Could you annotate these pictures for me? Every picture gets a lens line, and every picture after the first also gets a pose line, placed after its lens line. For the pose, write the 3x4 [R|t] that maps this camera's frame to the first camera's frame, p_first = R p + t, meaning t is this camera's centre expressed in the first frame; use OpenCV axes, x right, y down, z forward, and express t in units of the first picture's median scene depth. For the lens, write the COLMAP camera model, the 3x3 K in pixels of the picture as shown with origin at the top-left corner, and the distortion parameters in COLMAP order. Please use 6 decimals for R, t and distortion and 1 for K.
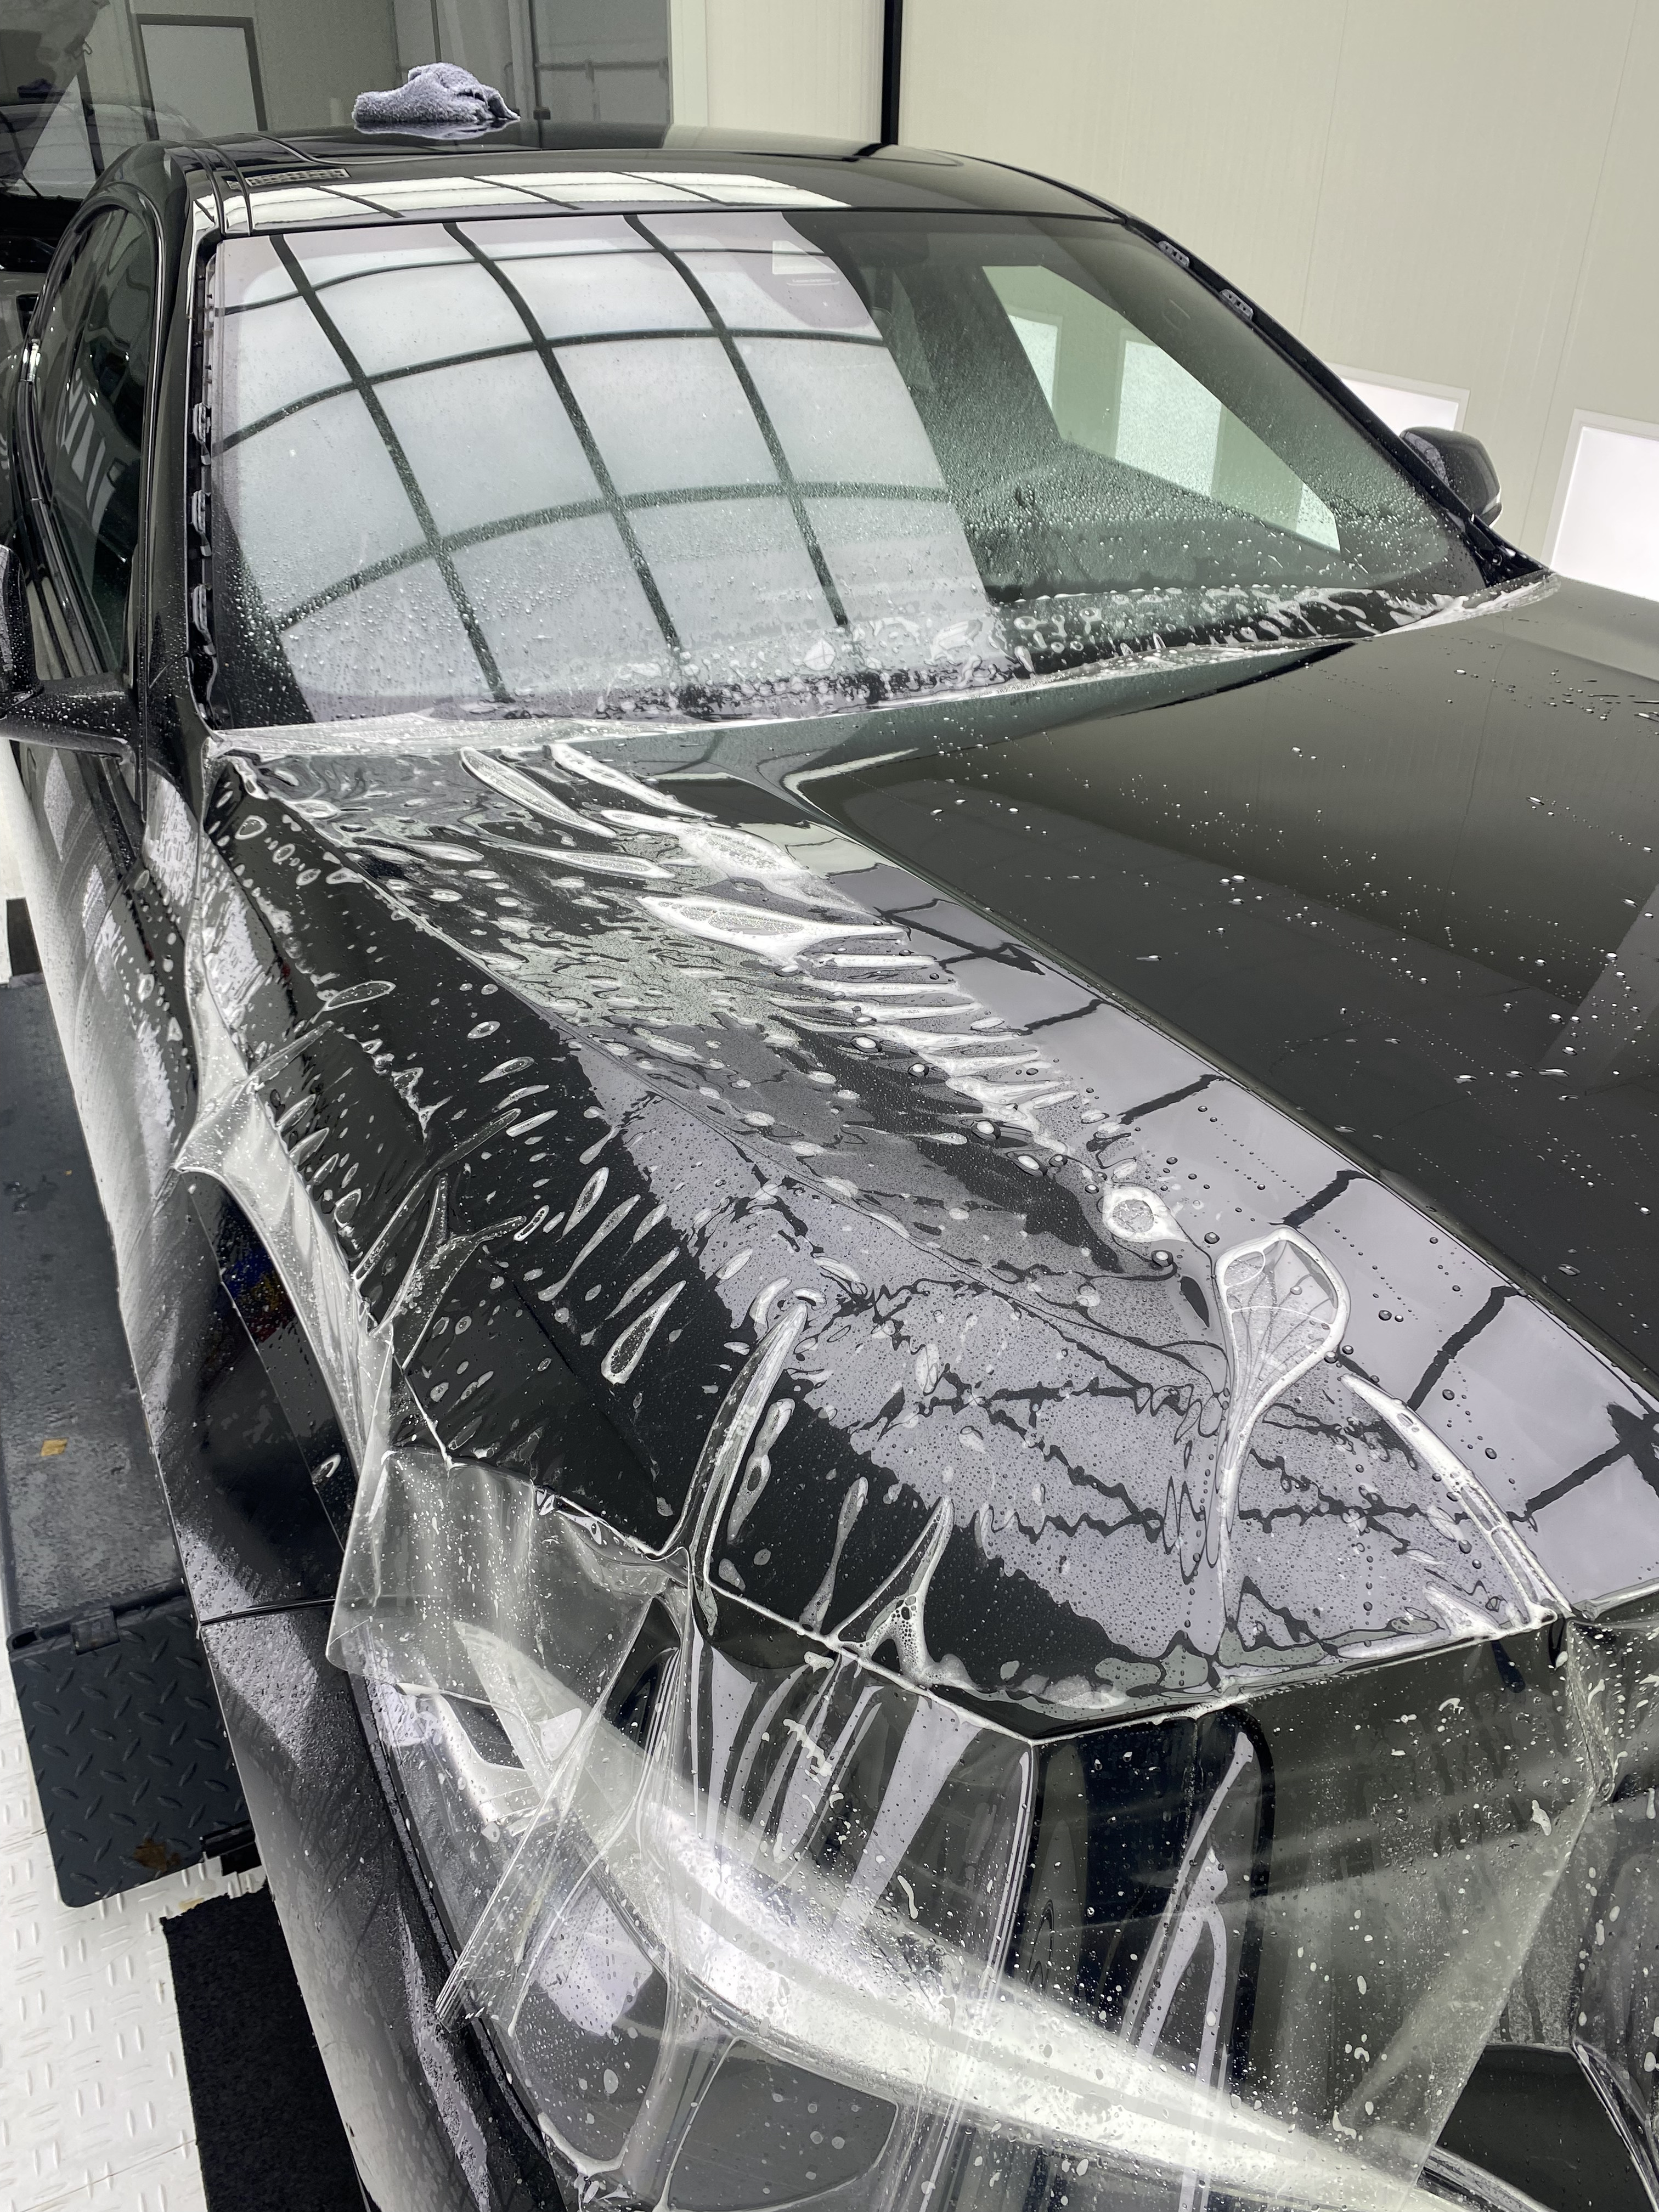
lens RADIAL K [[1653.1, 0, 849.5], [0, 1653.1, 1110.5], [0, 0, 1]] dist [0.005732, -0.019463]
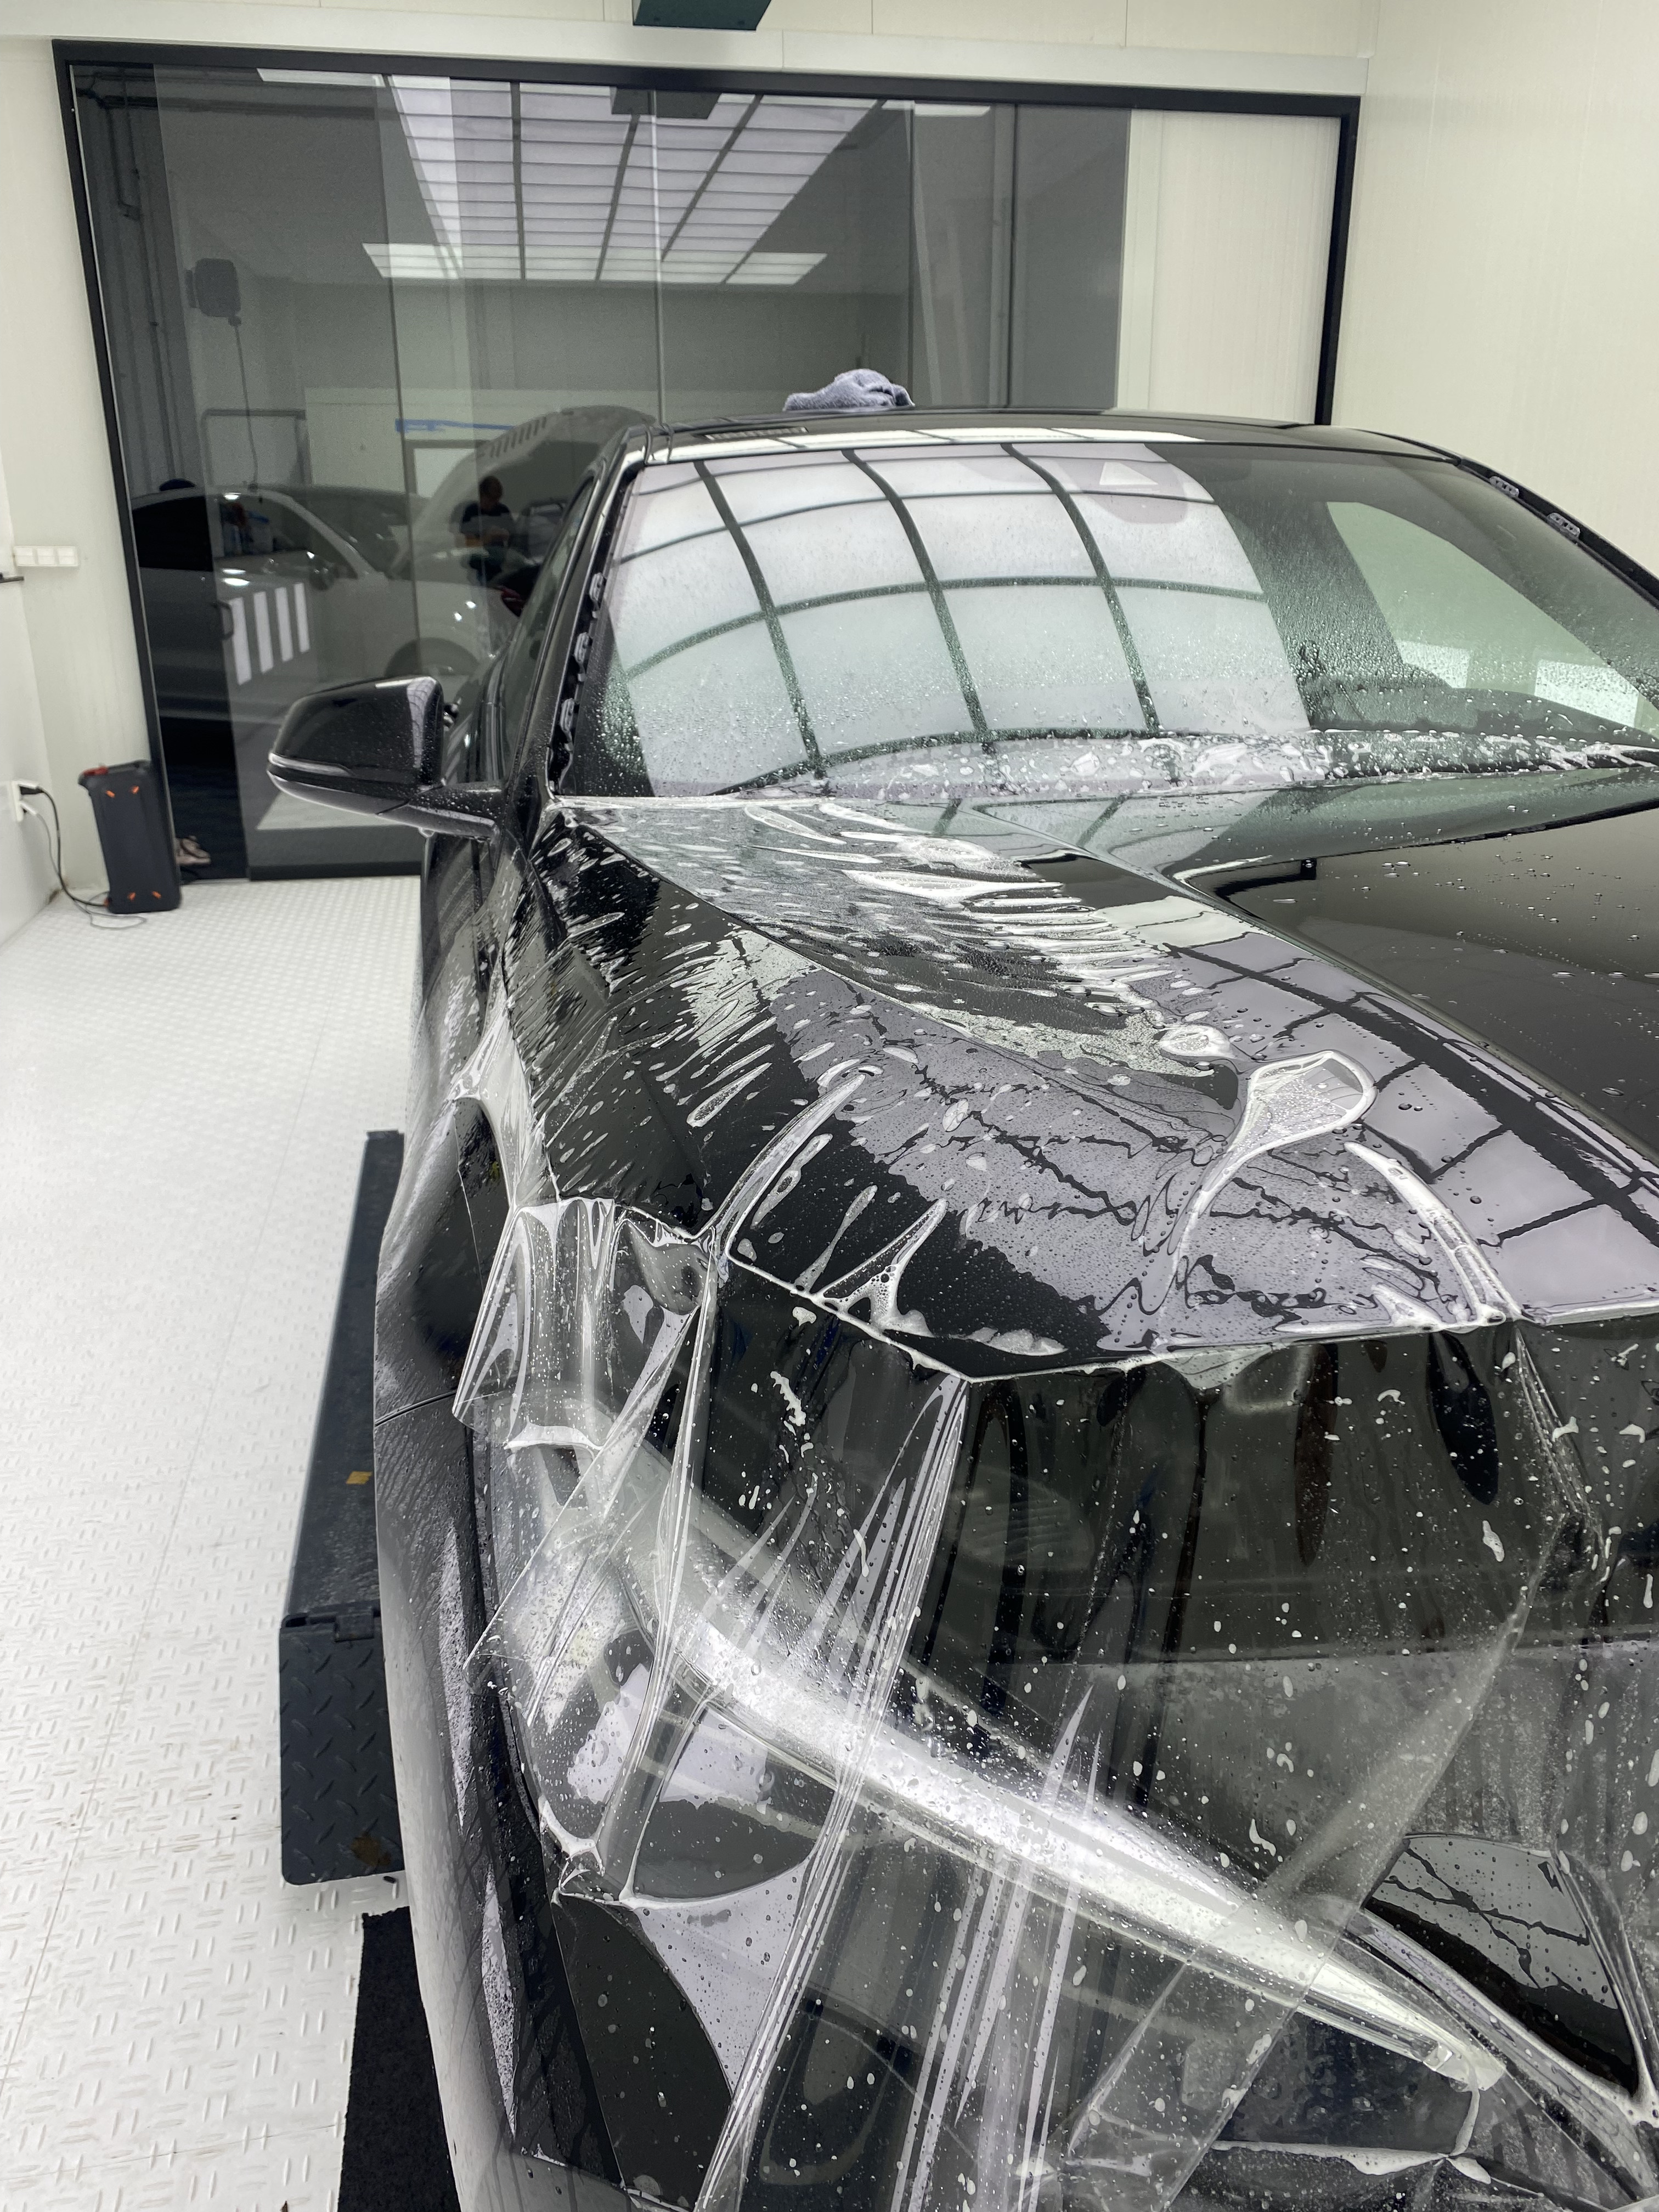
lens RADIAL K [[1653.1, 0, 828.2], [0, 1653.1, 1098.7], [0, 0, 1]] dist [0.005732, -0.019463]
pose [[0.963347, 0.063406, -0.260657, 0.182760], [-0.116054, 0.974537, -0.191857, 0.266290], [0.241855, 0.215076, 0.946176, -0.047404]]
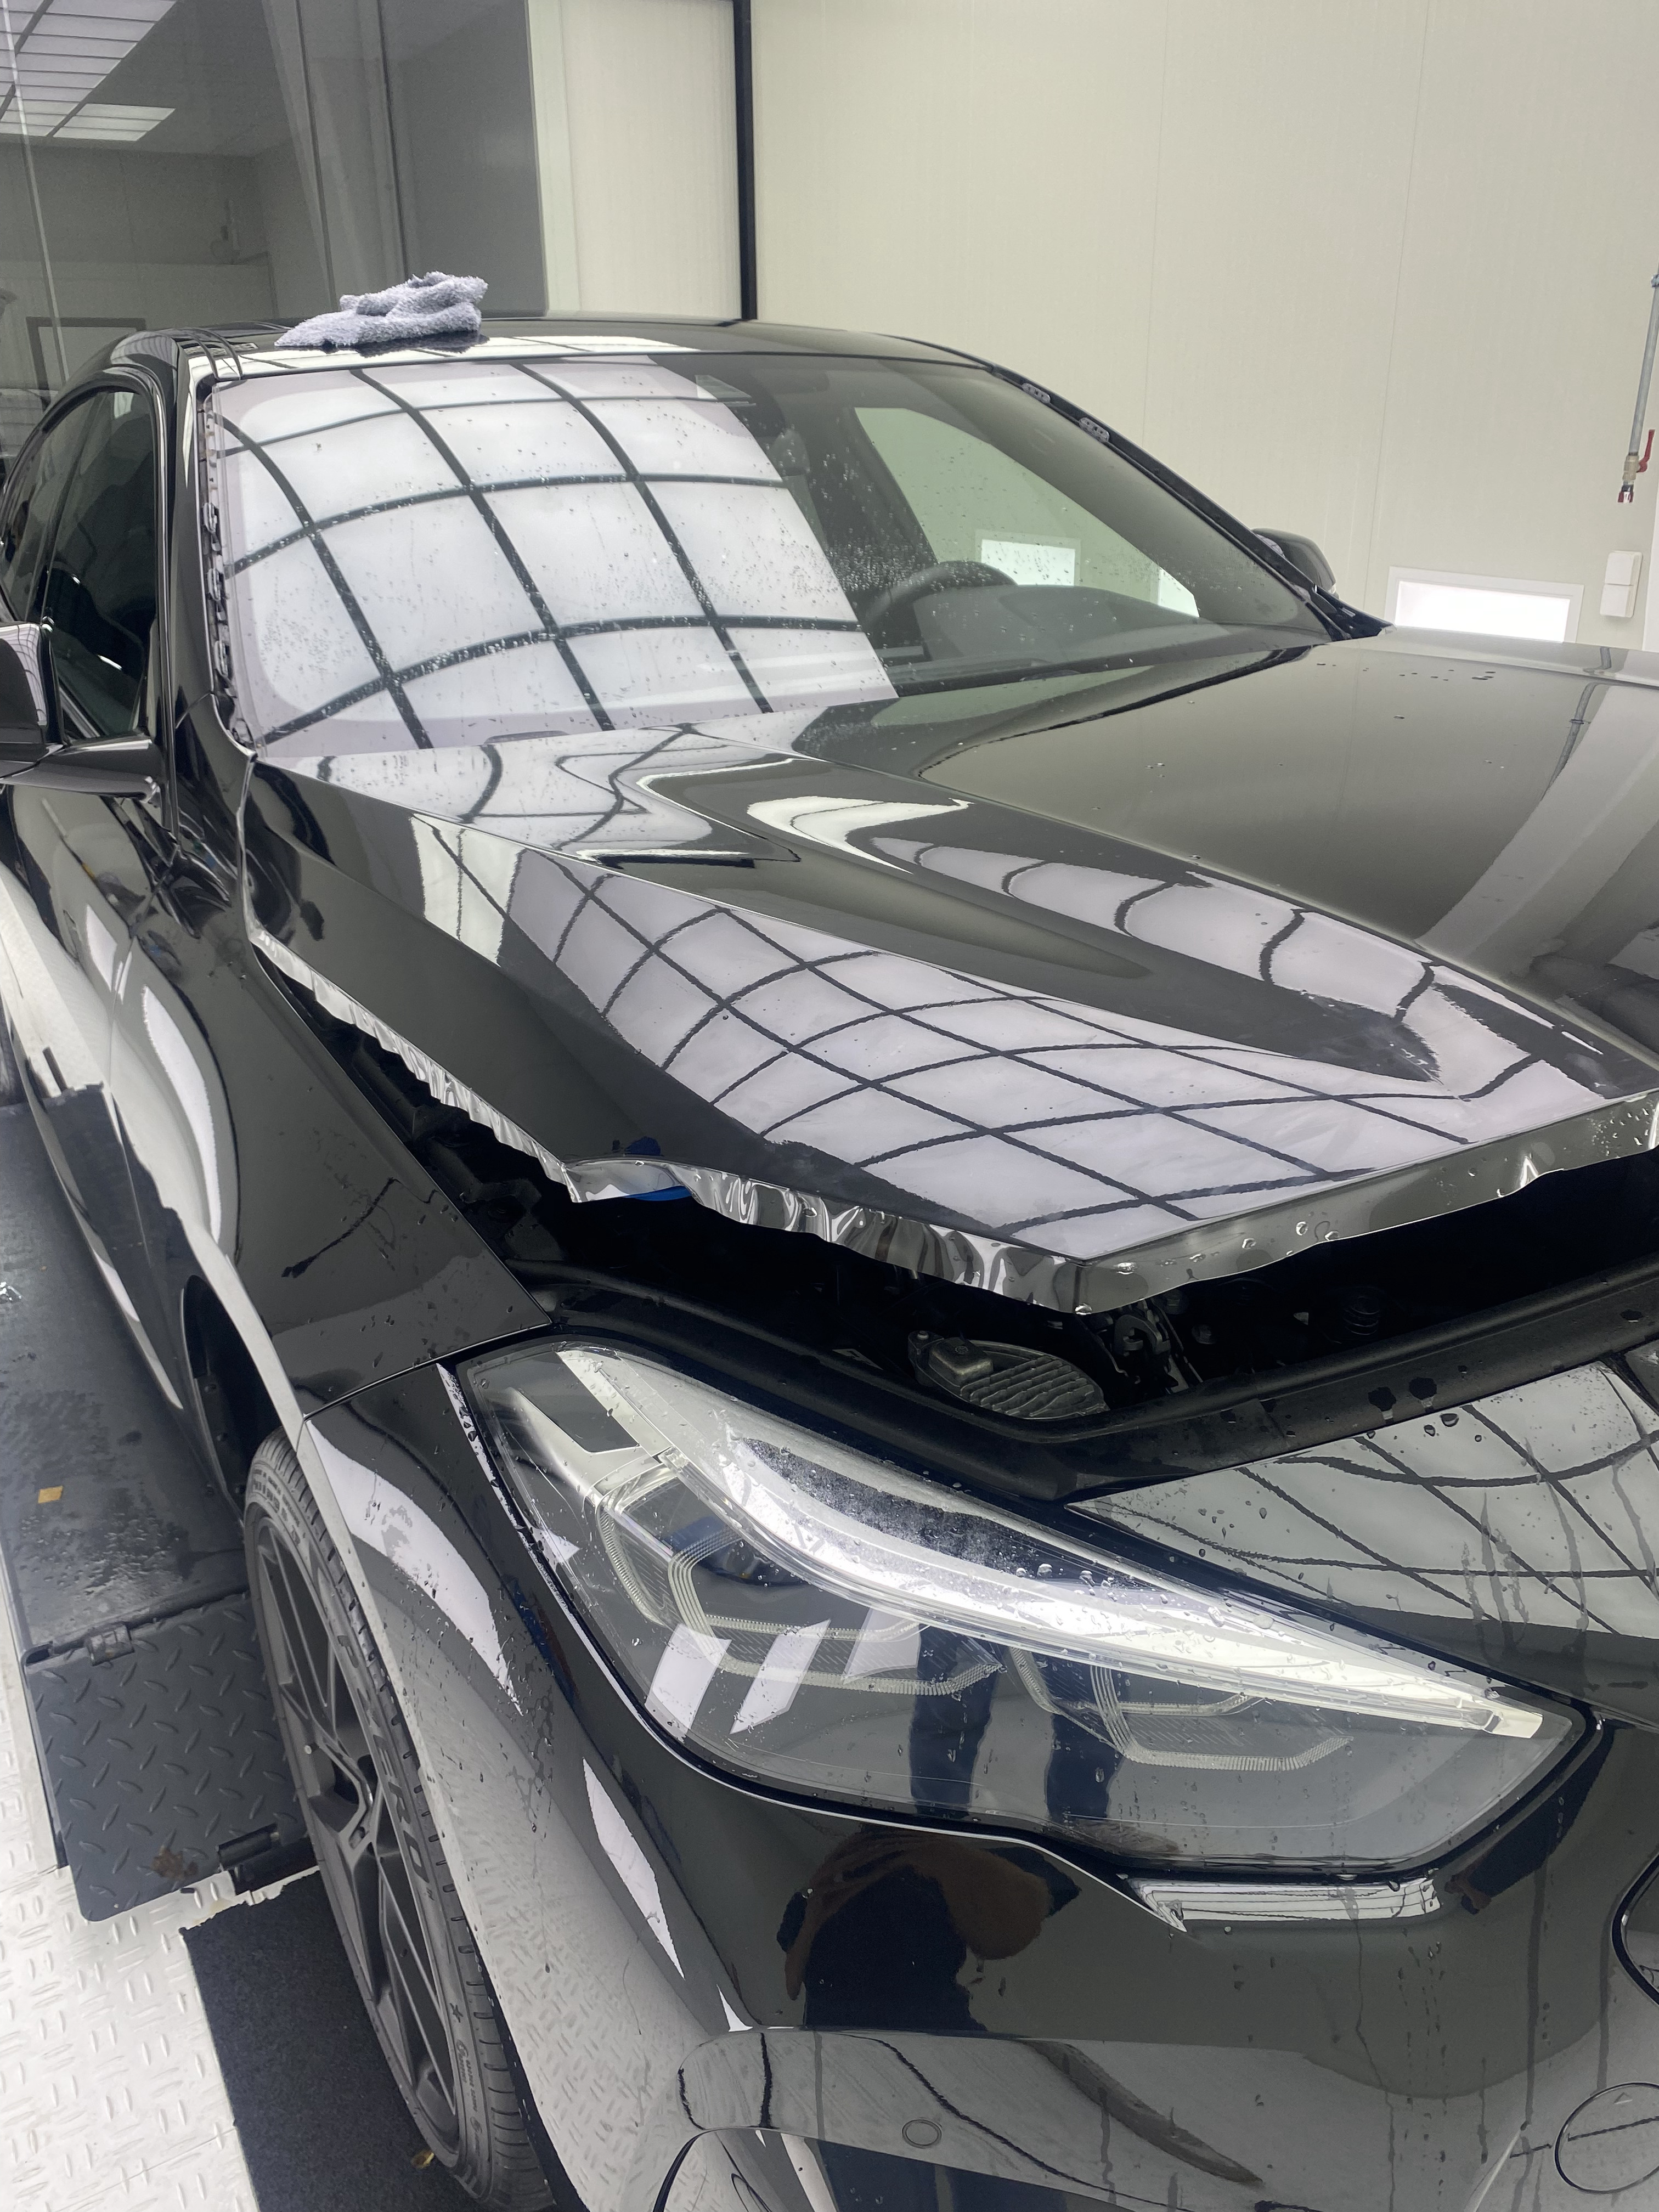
lens RADIAL K [[1653.1, 0, 817.5], [0, 1653.1, 1100.1], [0, 0, 1]] dist [0.005732, -0.019463]
pose [[0.997239, -0.055517, 0.049326, -0.089614], [0.061823, 0.988615, -0.137179, 0.264190], [-0.041149, 0.139850, 0.989317, -0.140484]]
